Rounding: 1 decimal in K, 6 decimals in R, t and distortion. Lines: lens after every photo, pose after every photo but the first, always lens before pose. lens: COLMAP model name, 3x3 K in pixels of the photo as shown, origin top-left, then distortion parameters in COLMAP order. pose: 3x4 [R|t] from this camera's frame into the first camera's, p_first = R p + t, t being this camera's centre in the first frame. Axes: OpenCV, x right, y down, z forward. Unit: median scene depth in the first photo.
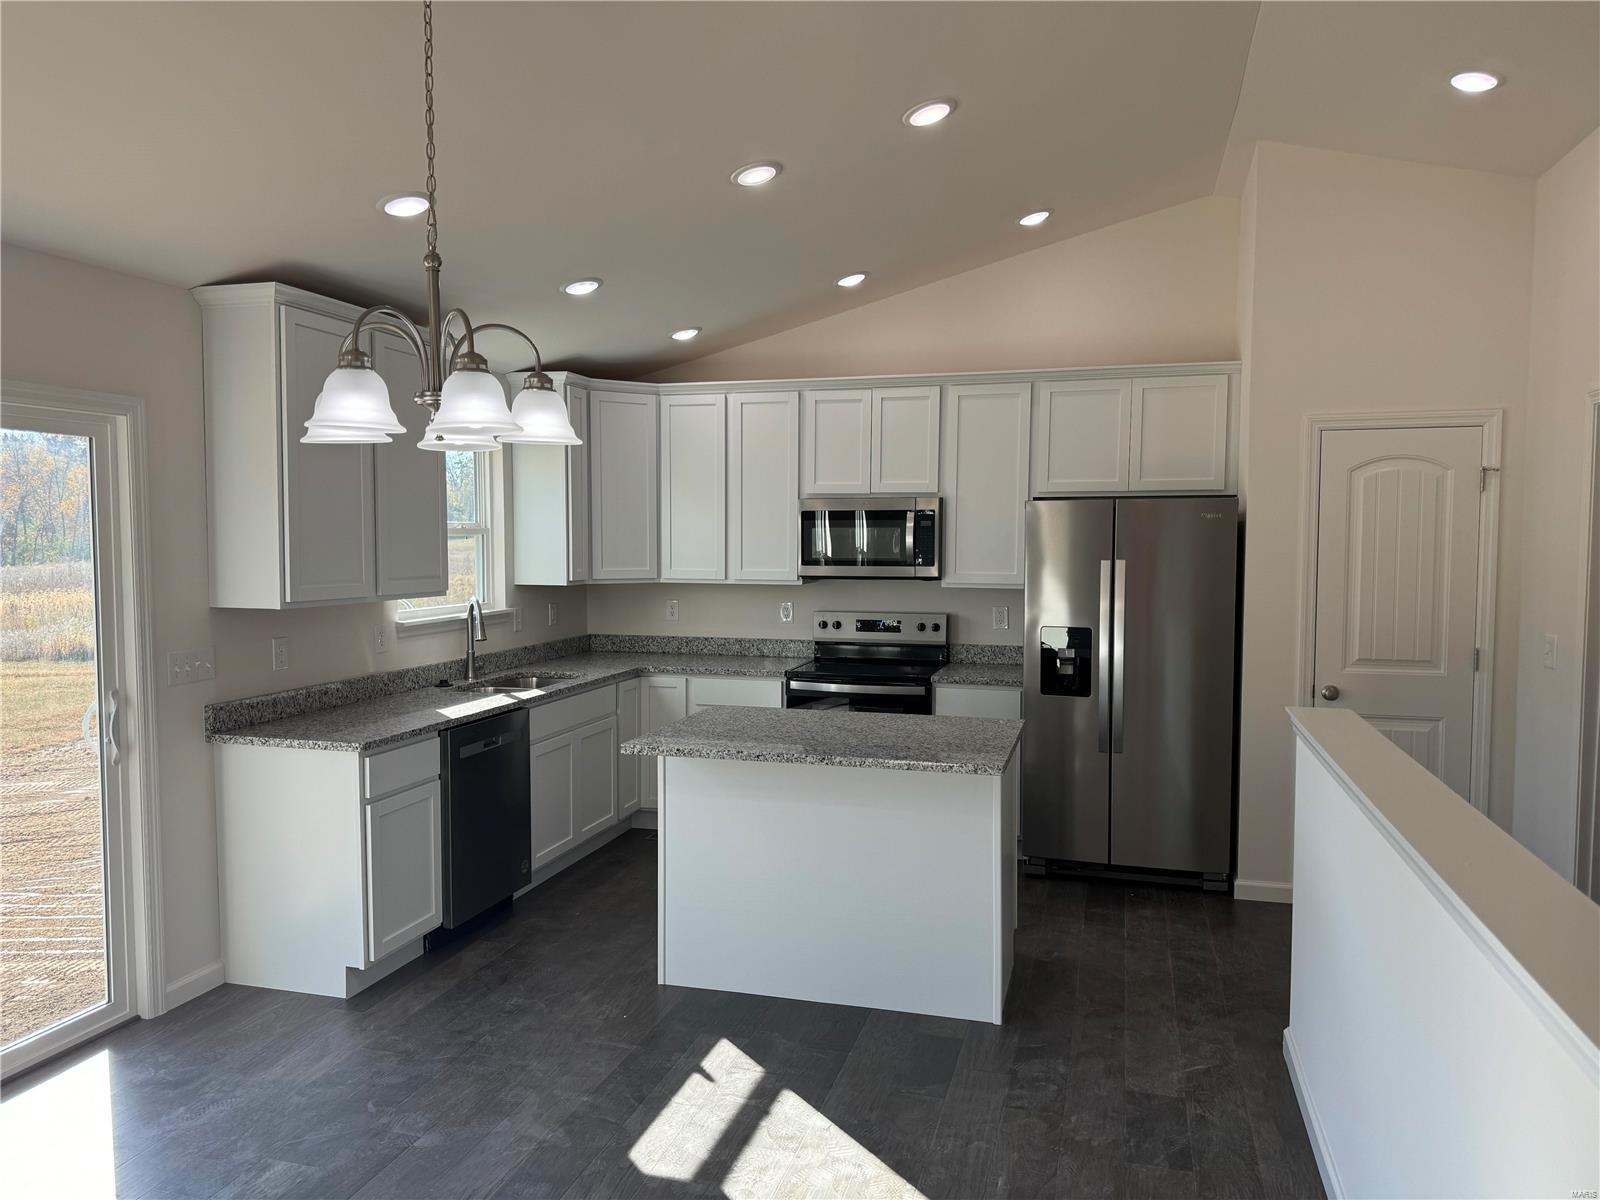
lens RADIAL K [[1115.0, 0, 768.4], [0, 1115.0, 597.8], [0, 0, 1]] dist [0.068177, -0.082956]
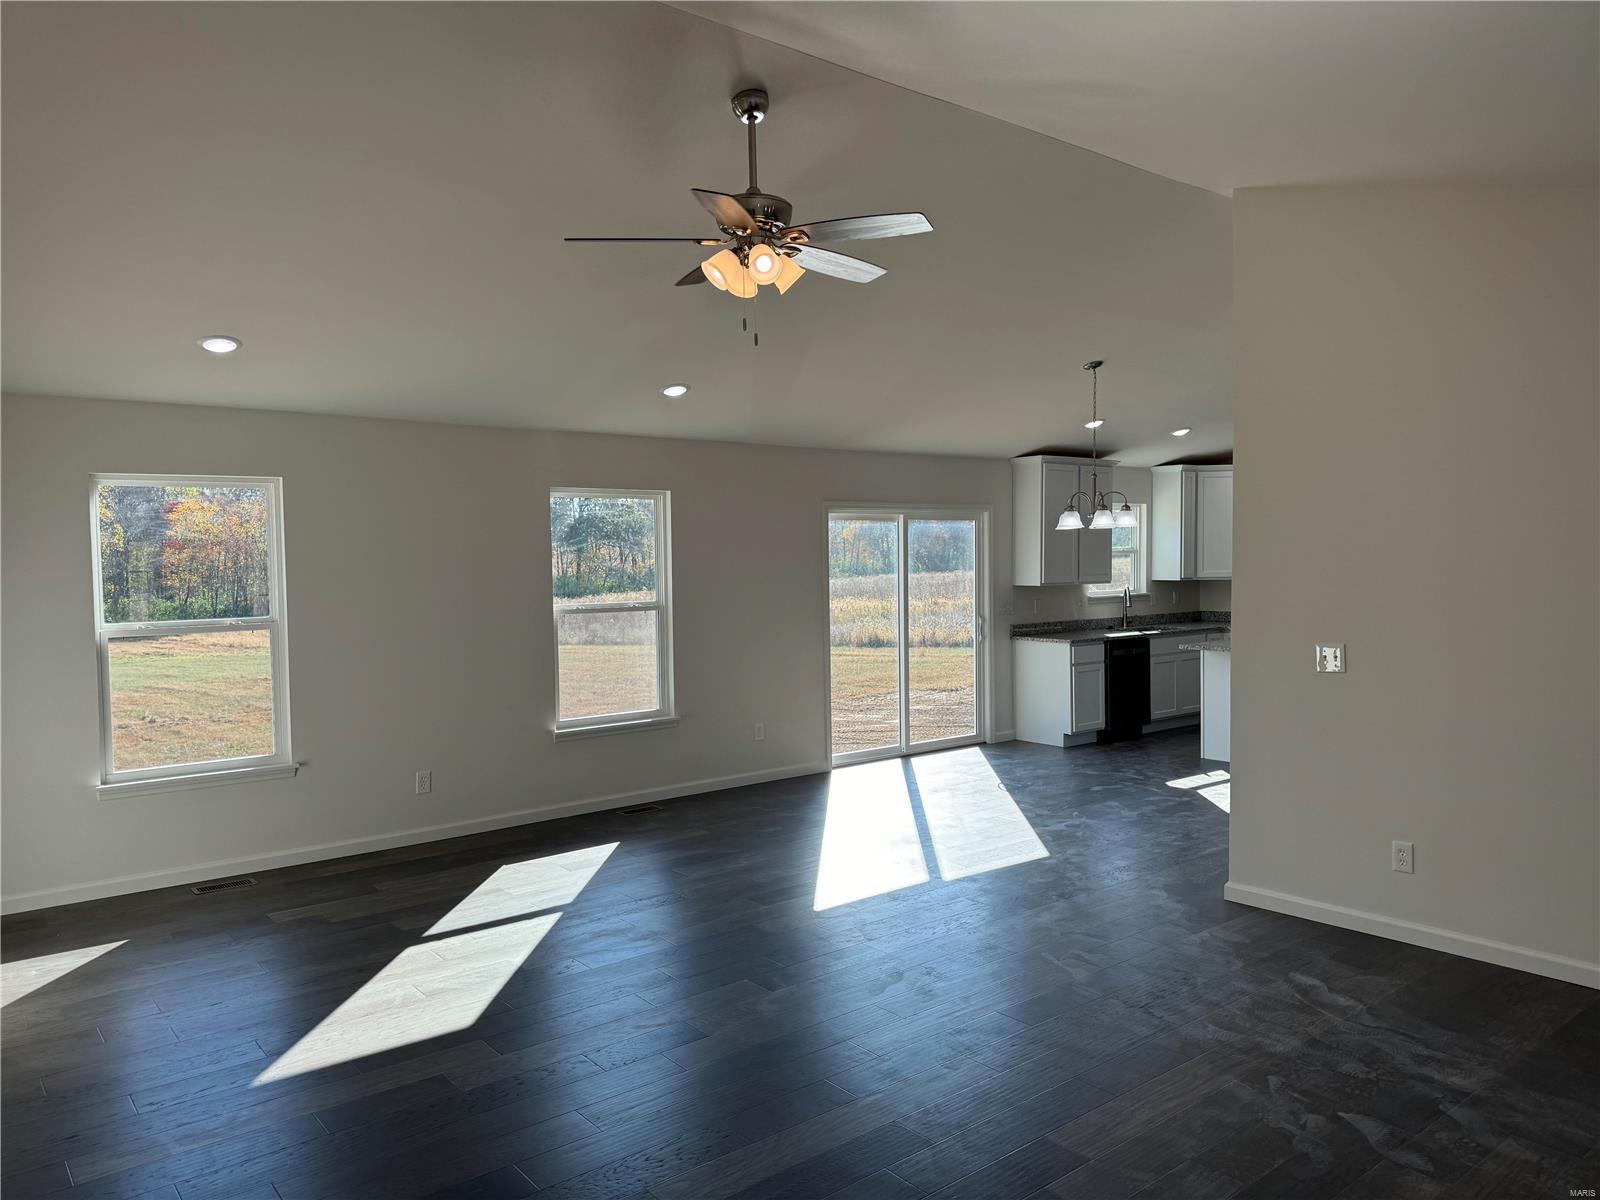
lens RADIAL K [[1115.0, 0, 797.7], [0, 1115.0, 603.0], [0, 0, 1]] dist [0.068177, -0.082956]
pose [[0.830985, 0.014040, -0.556118, 0.388872], [-0.019043, 0.999813, -0.003214, 0.052288], [0.555969, 0.013261, 0.831097, -1.060820]]
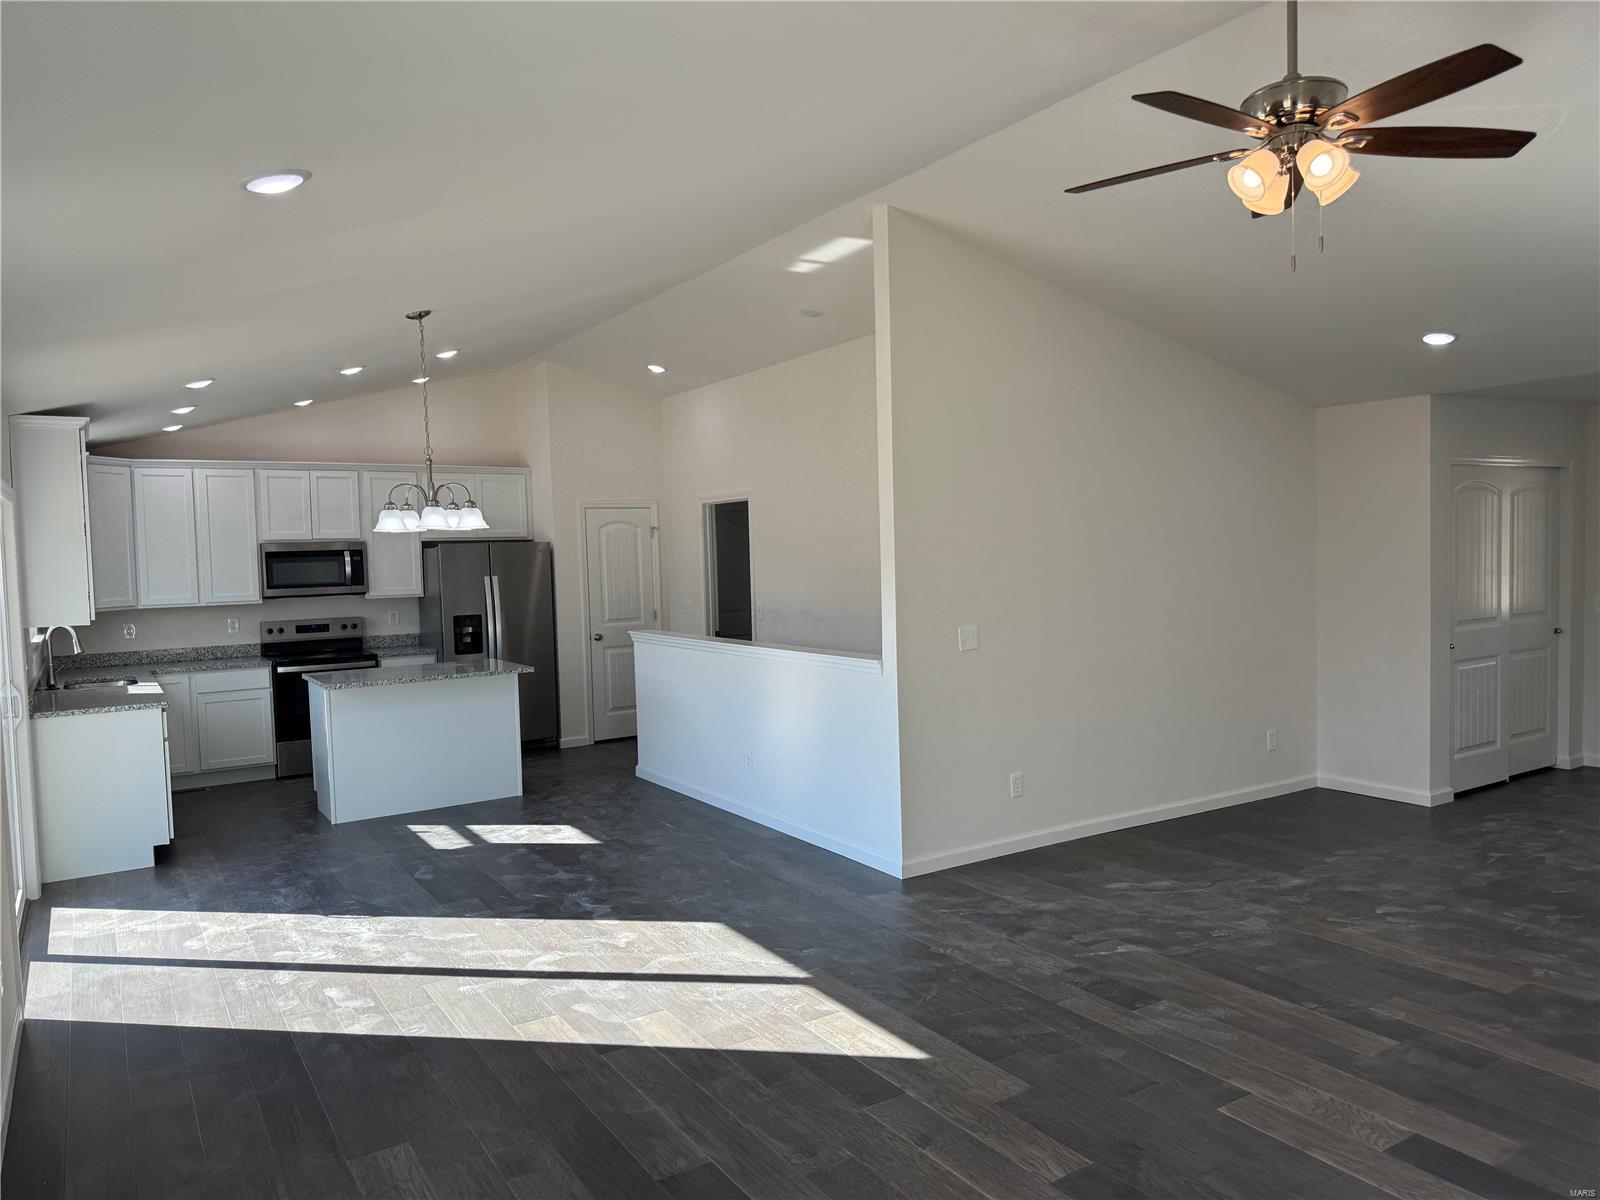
lens RADIAL K [[1115.0, 0, 812.6], [0, 1115.0, 596.0], [0, 0, 1]] dist [0.068177, -0.082956]
pose [[0.647657, -0.051068, 0.760218, -0.778584], [0.071060, 0.997451, 0.006466, 0.025271], [-0.758611, 0.049833, 0.649635, -0.606668]]
